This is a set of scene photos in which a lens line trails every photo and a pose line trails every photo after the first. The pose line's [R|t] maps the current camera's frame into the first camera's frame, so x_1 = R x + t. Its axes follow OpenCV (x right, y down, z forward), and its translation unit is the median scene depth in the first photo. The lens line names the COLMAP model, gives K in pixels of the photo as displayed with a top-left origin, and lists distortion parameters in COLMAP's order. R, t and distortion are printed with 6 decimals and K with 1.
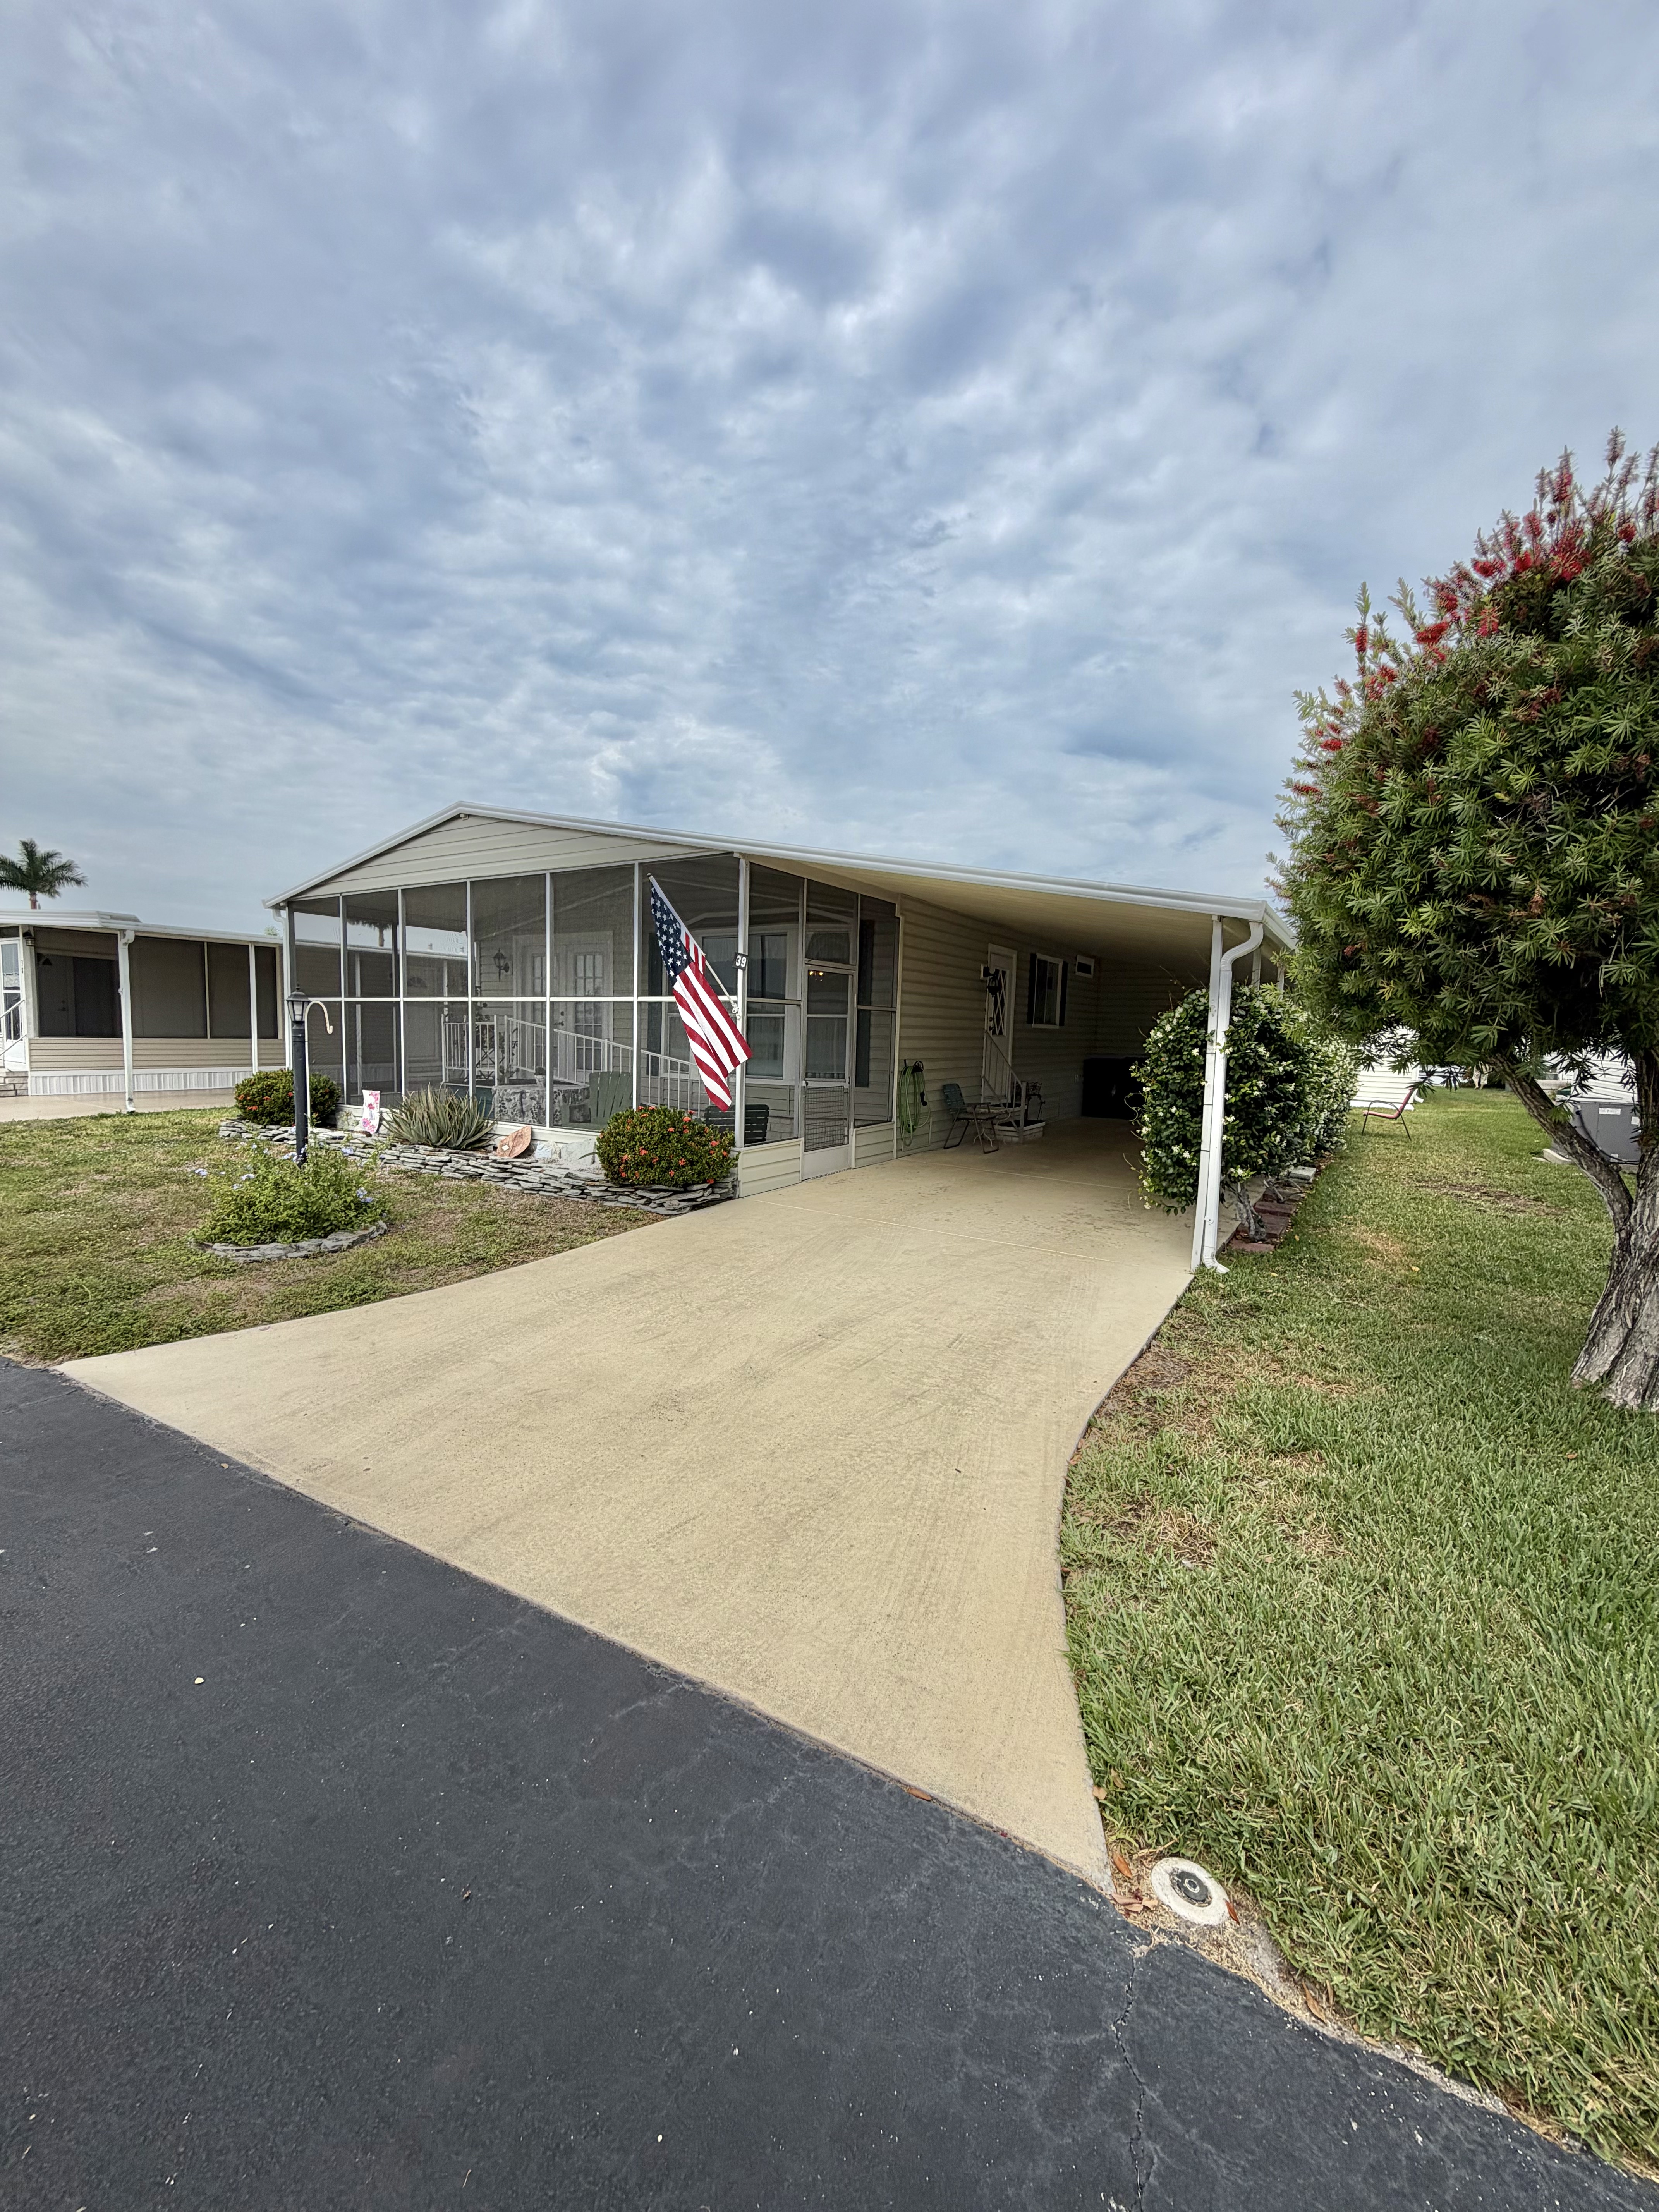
lens RADIAL K [[870.8, 0, 829.5], [0, 870.8, 1106.0], [0, 0, 1]] dist [-0.000635, -0.000033]
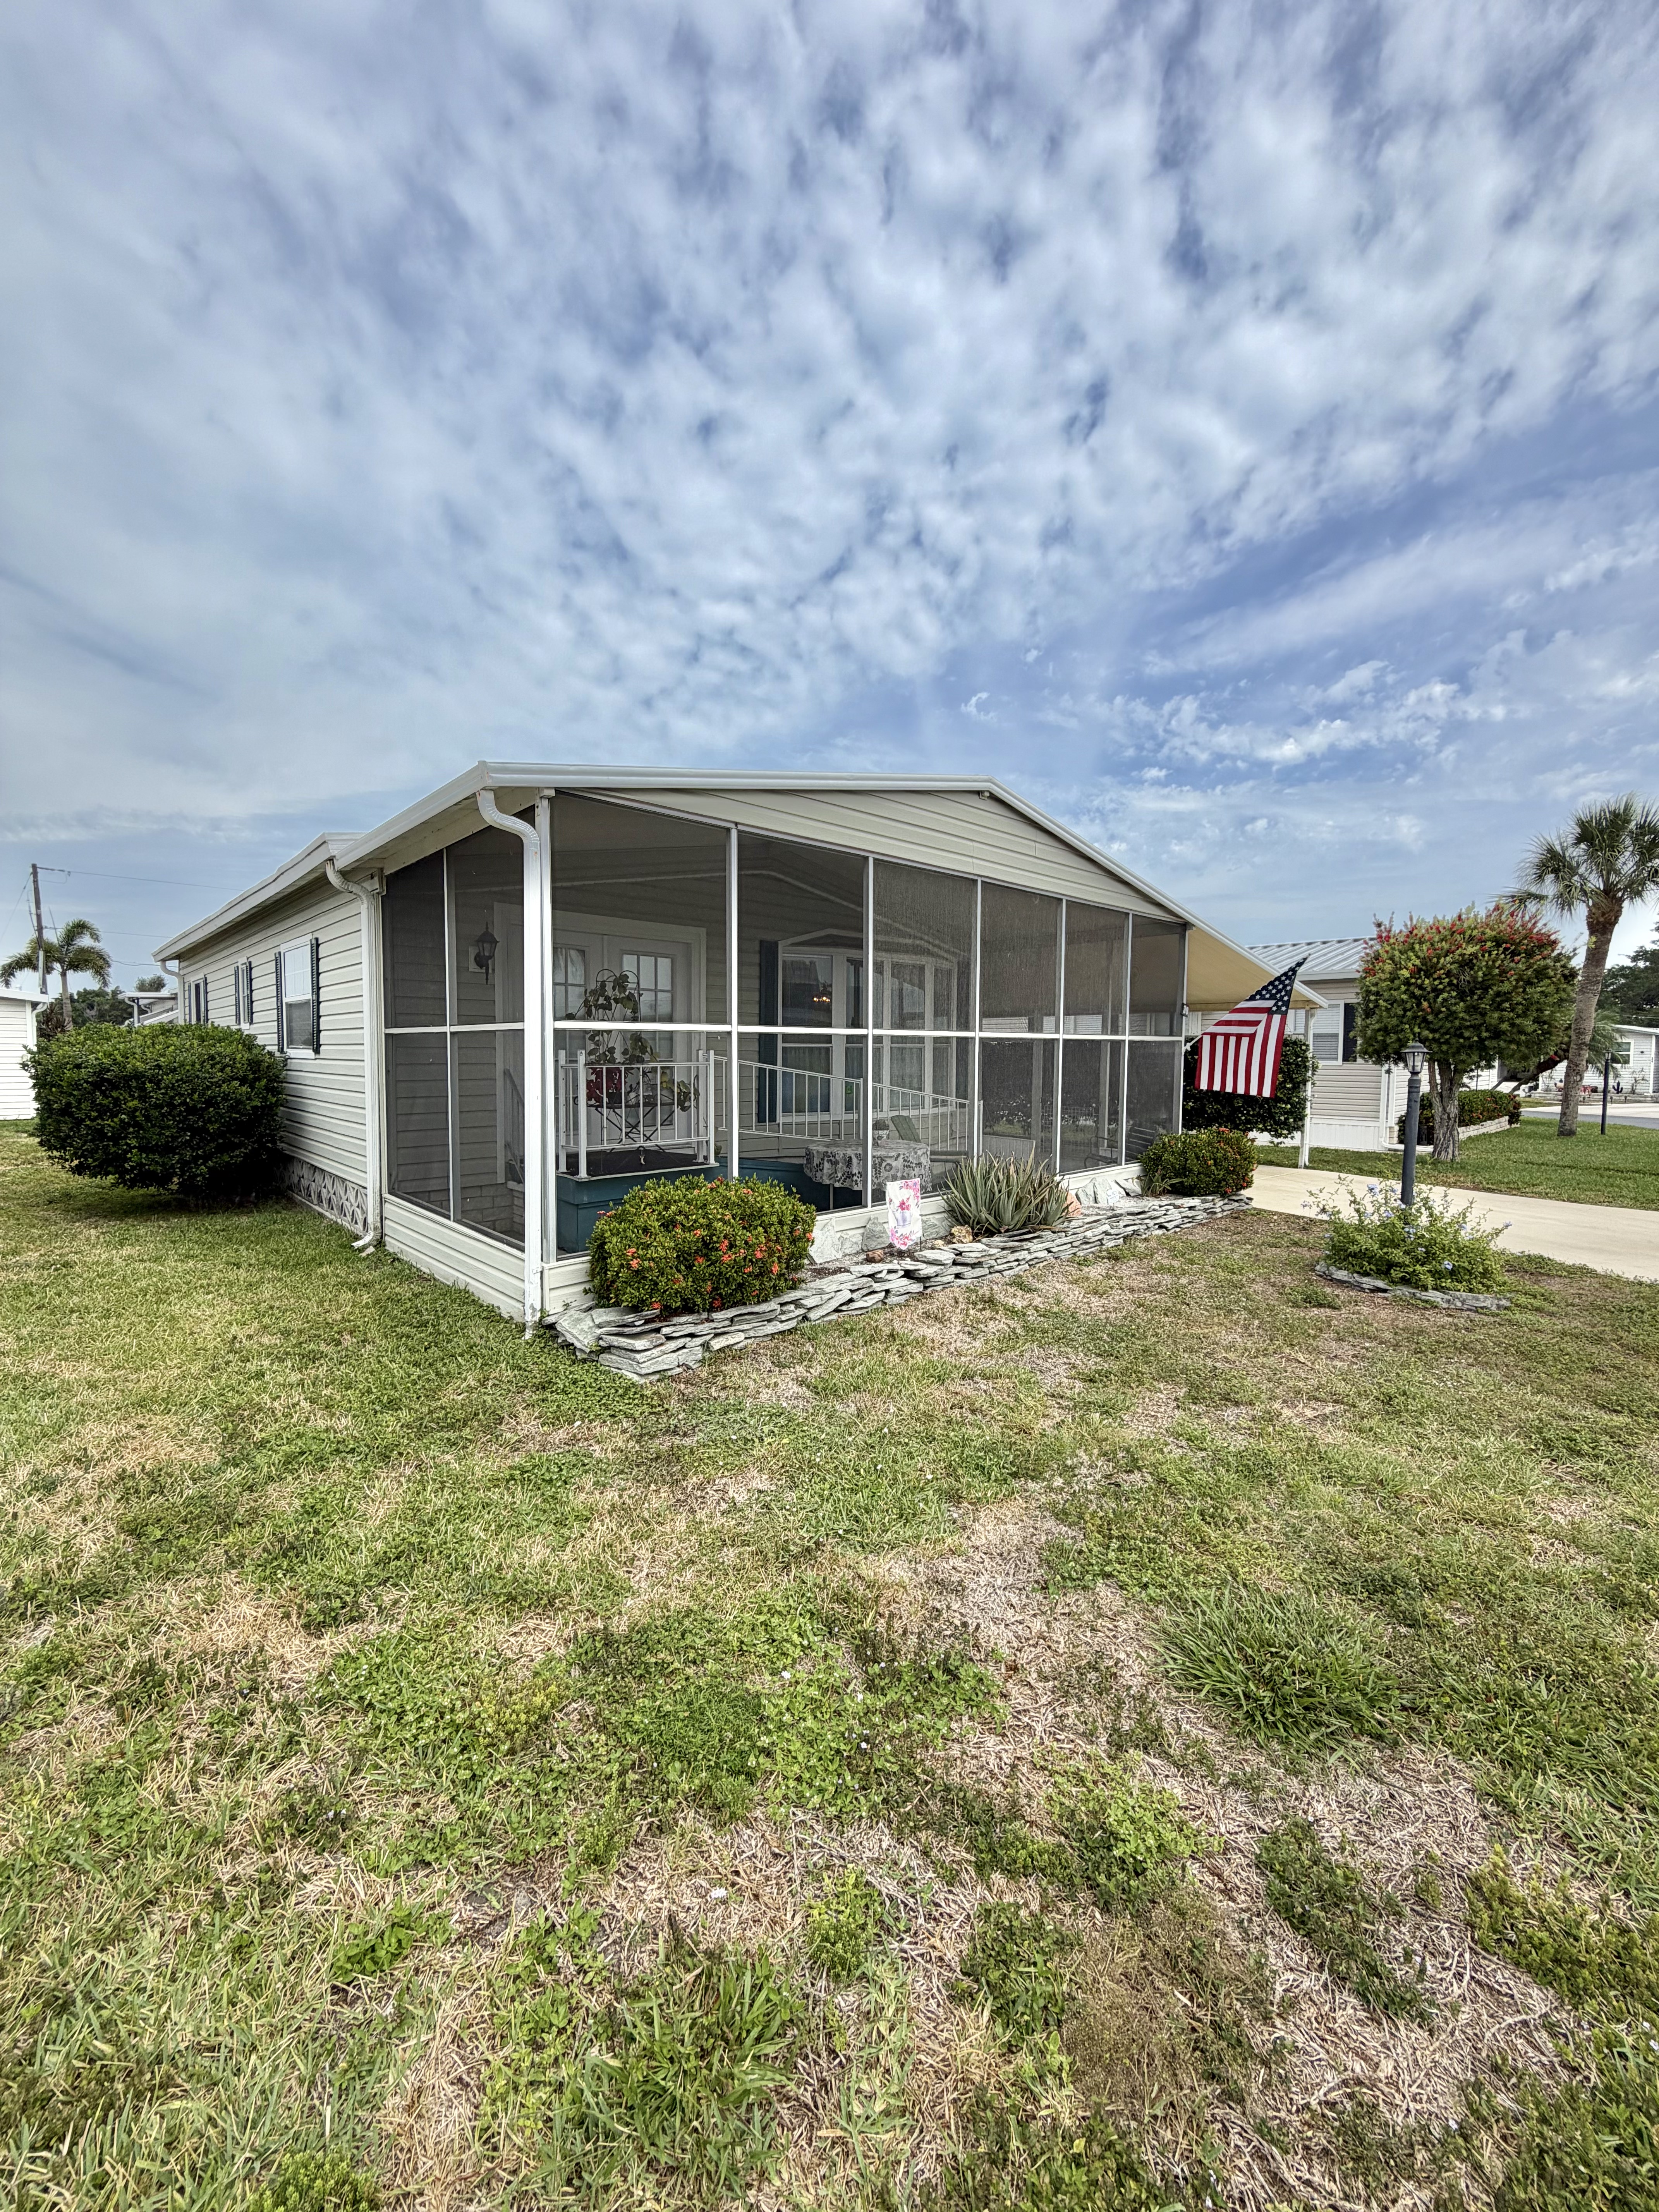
lens RADIAL K [[870.8, 0, 829.5], [0, 870.8, 1106.0], [0, 0, 1]] dist [-0.000635, -0.000033]
pose [[0.197904, -0.084651, 0.976559, -1.017040], [0.116774, 0.991205, 0.062256, -0.101629], [-0.973241, 0.101716, 0.206048, 0.827901]]
